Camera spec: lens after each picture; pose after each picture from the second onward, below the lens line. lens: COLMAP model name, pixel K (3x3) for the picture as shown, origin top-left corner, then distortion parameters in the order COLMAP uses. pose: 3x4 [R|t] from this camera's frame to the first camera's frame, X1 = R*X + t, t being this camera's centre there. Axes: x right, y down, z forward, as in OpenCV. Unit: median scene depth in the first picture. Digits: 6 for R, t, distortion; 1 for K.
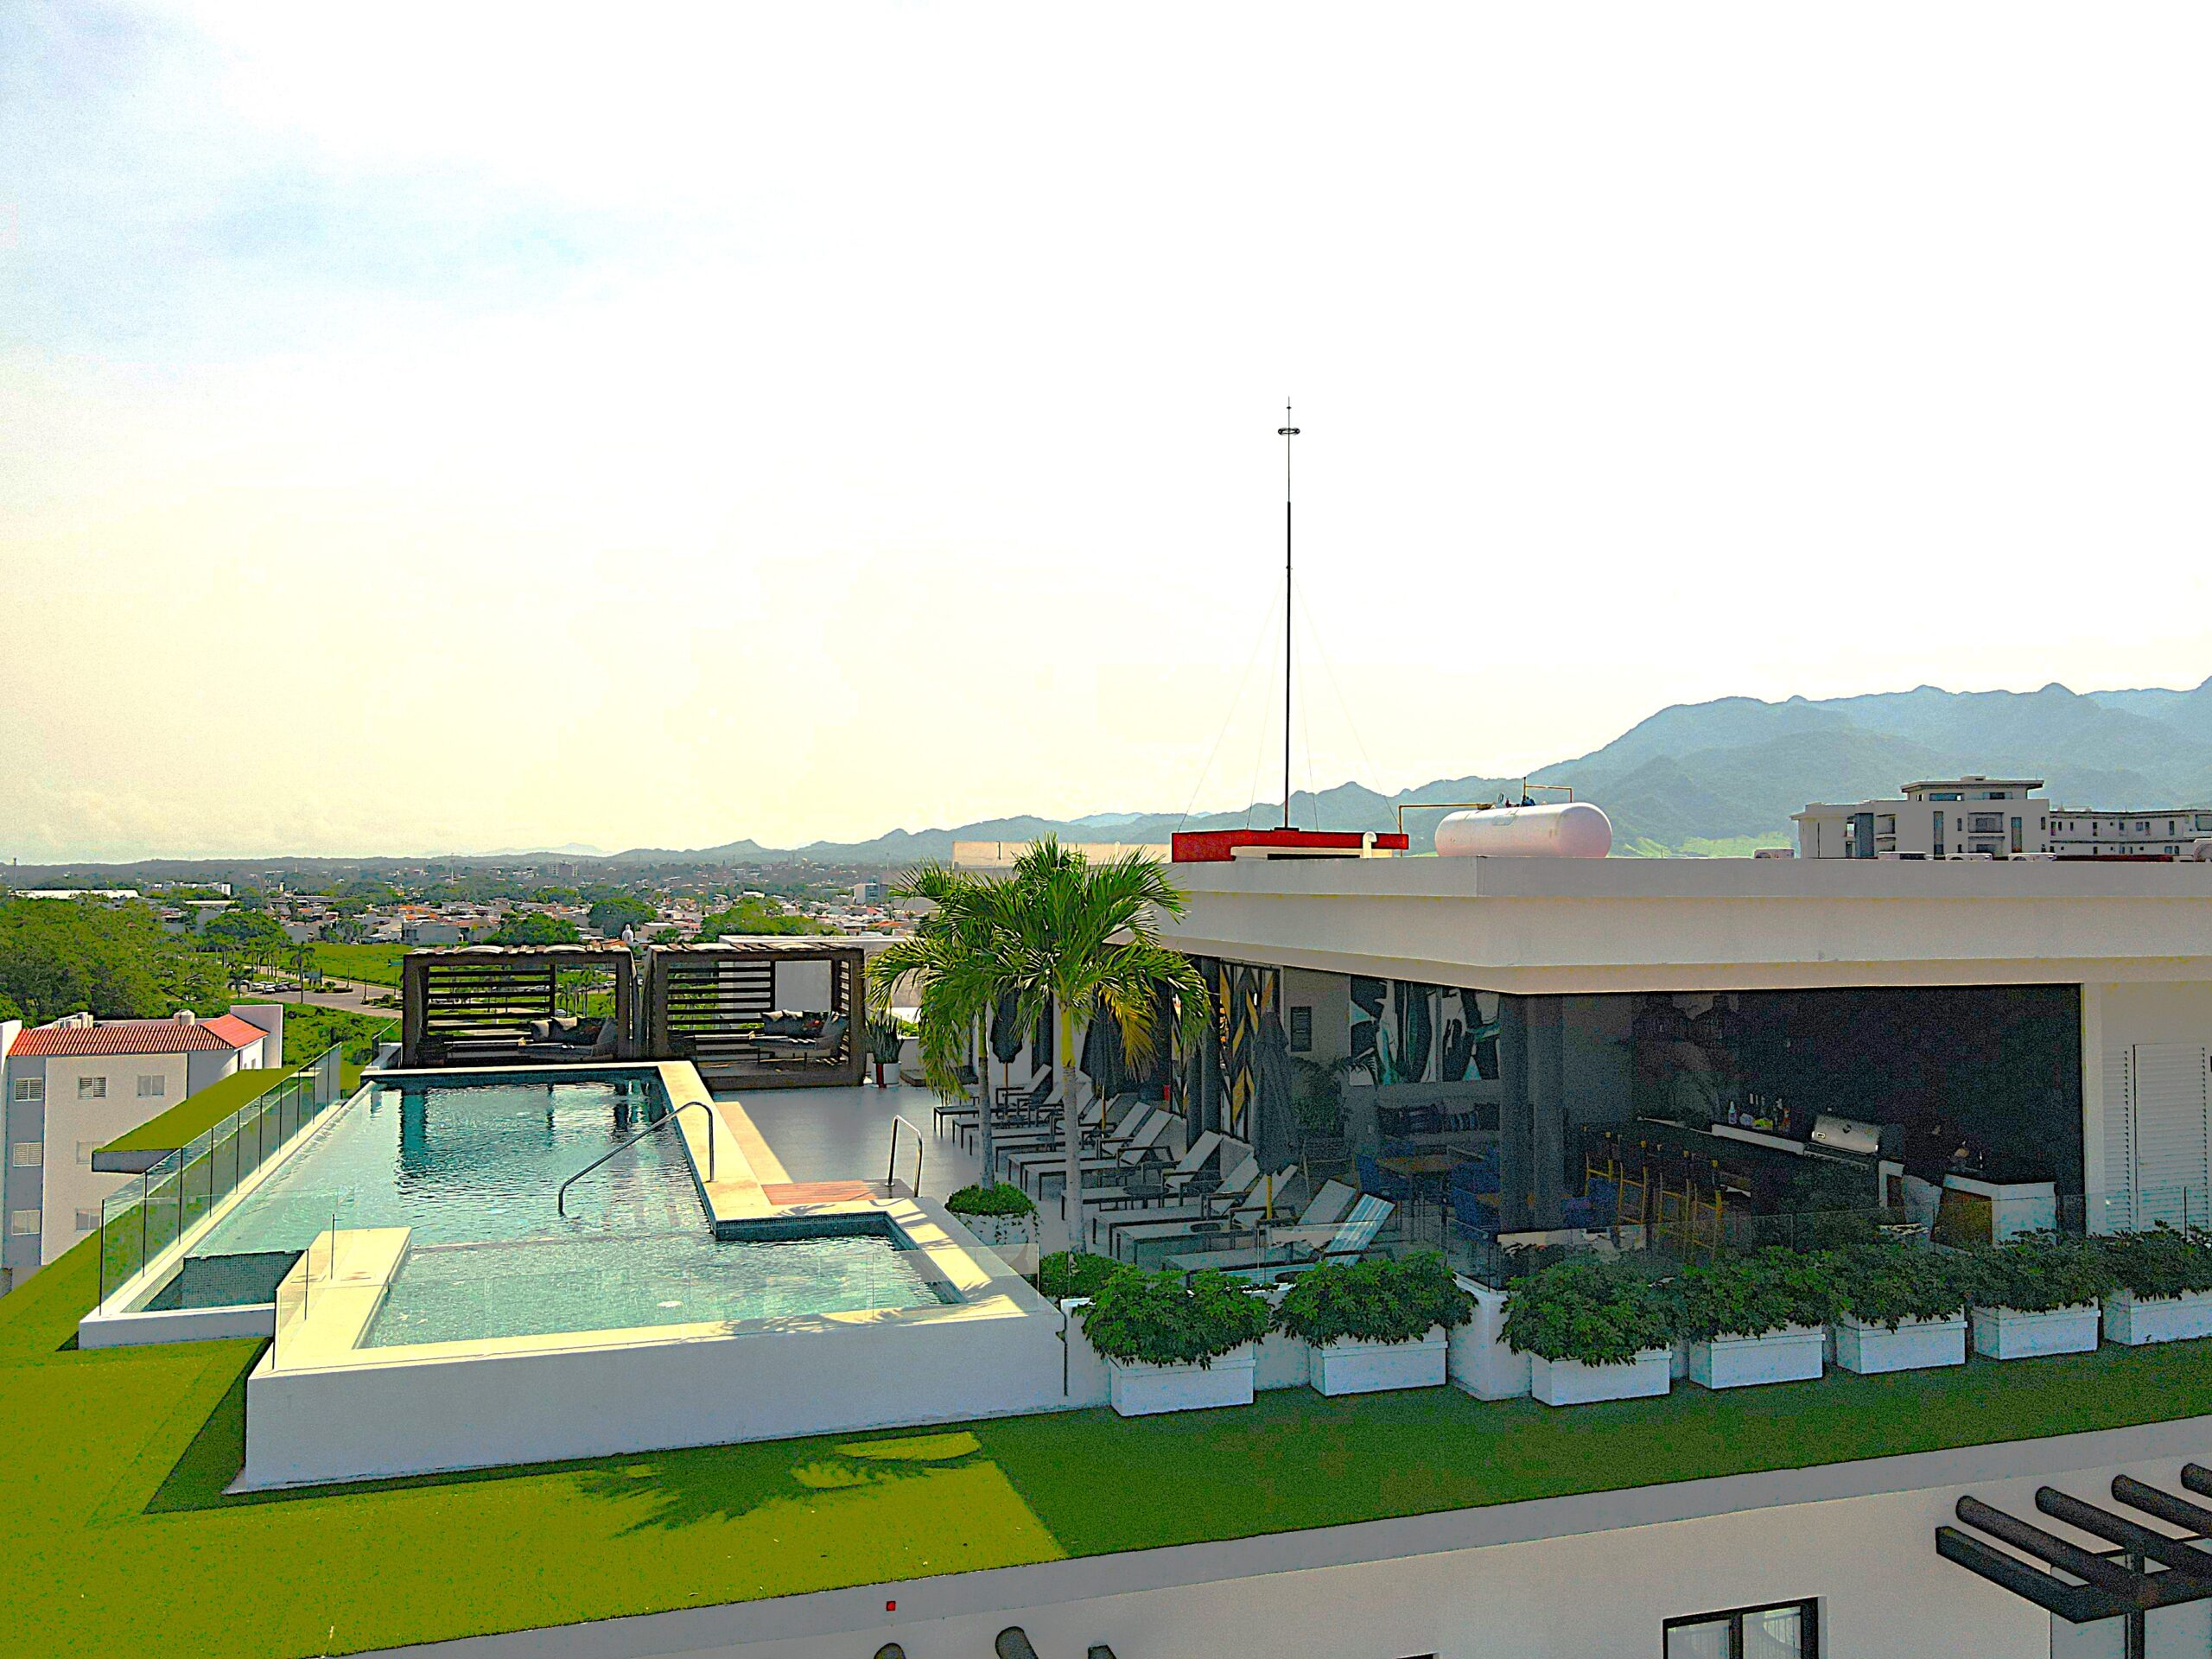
lens RADIAL K [[1627.1, 0, 1094.1], [0, 1627.1, 821.6], [0, 0, 1]] dist [0.003221, 0.015574]
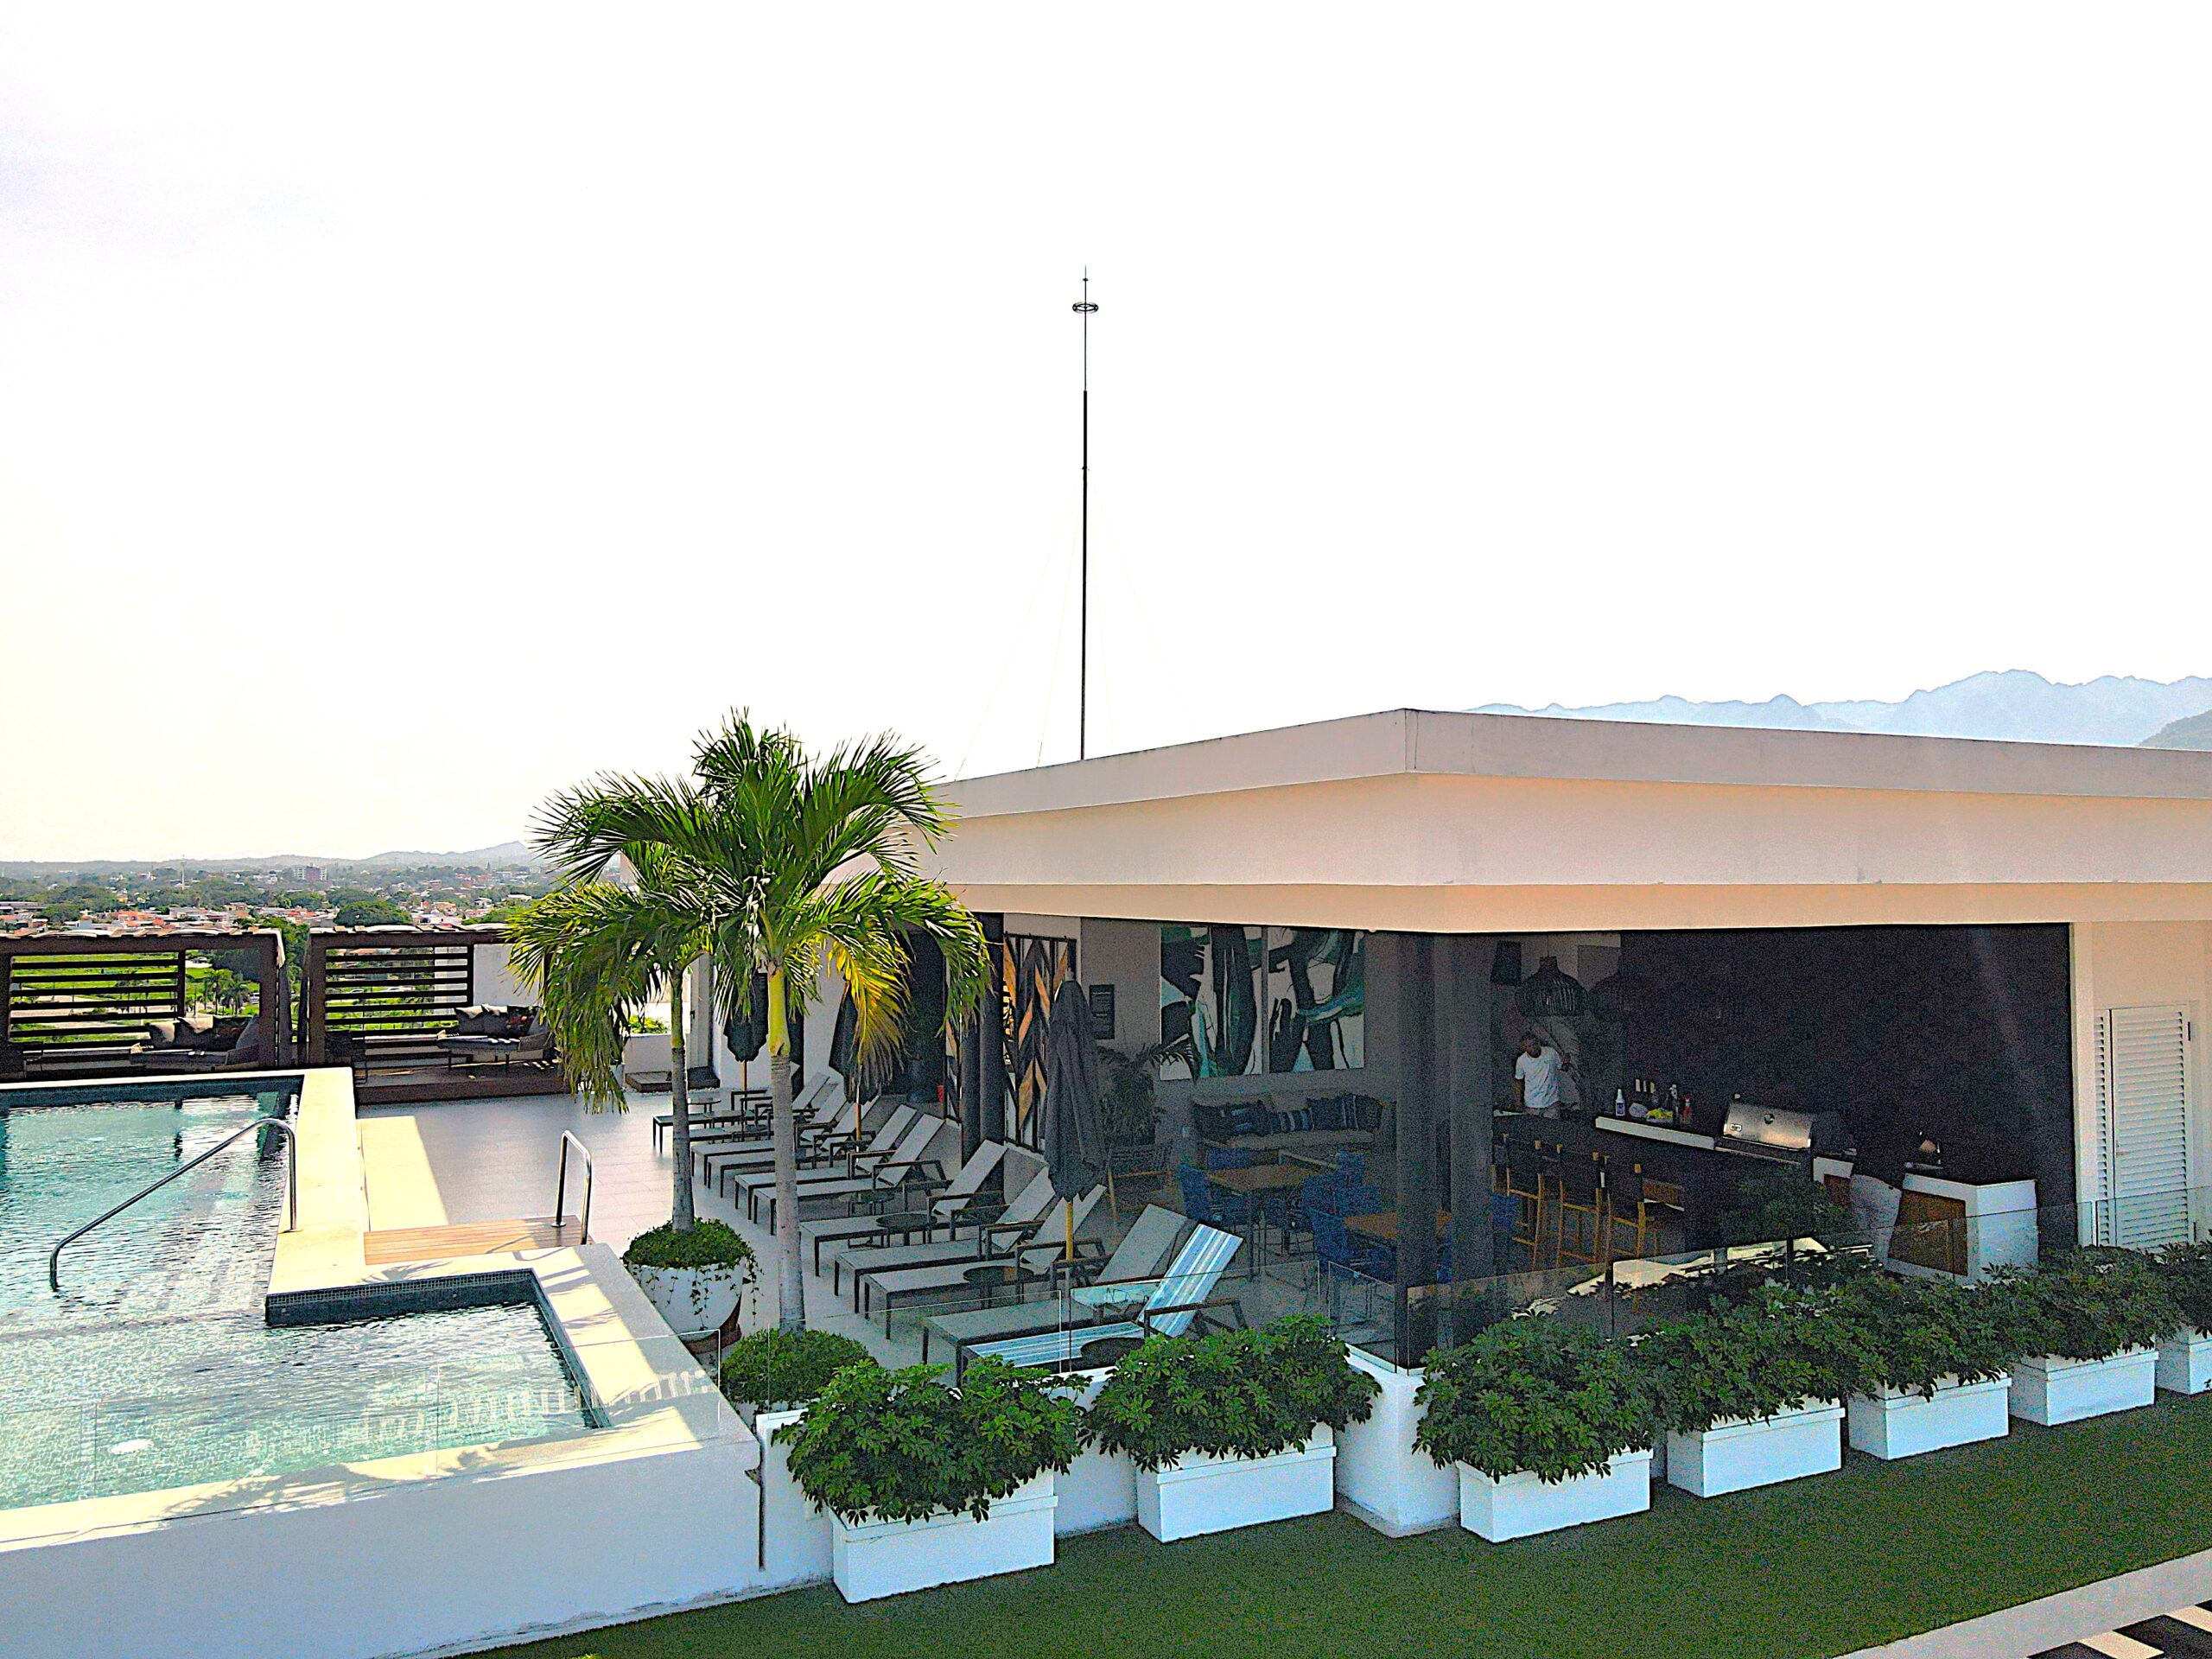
lens RADIAL K [[1627.1, 0, 1097.4], [0, 1627.1, 847.0], [0, 0, 1]] dist [0.003221, 0.015574]
pose [[0.990943, -0.000825, 0.134278, 0.020661], [-0.001146, 0.999893, 0.014600, 0.045142], [-0.134276, -0.014622, 0.990836, 0.265109]]
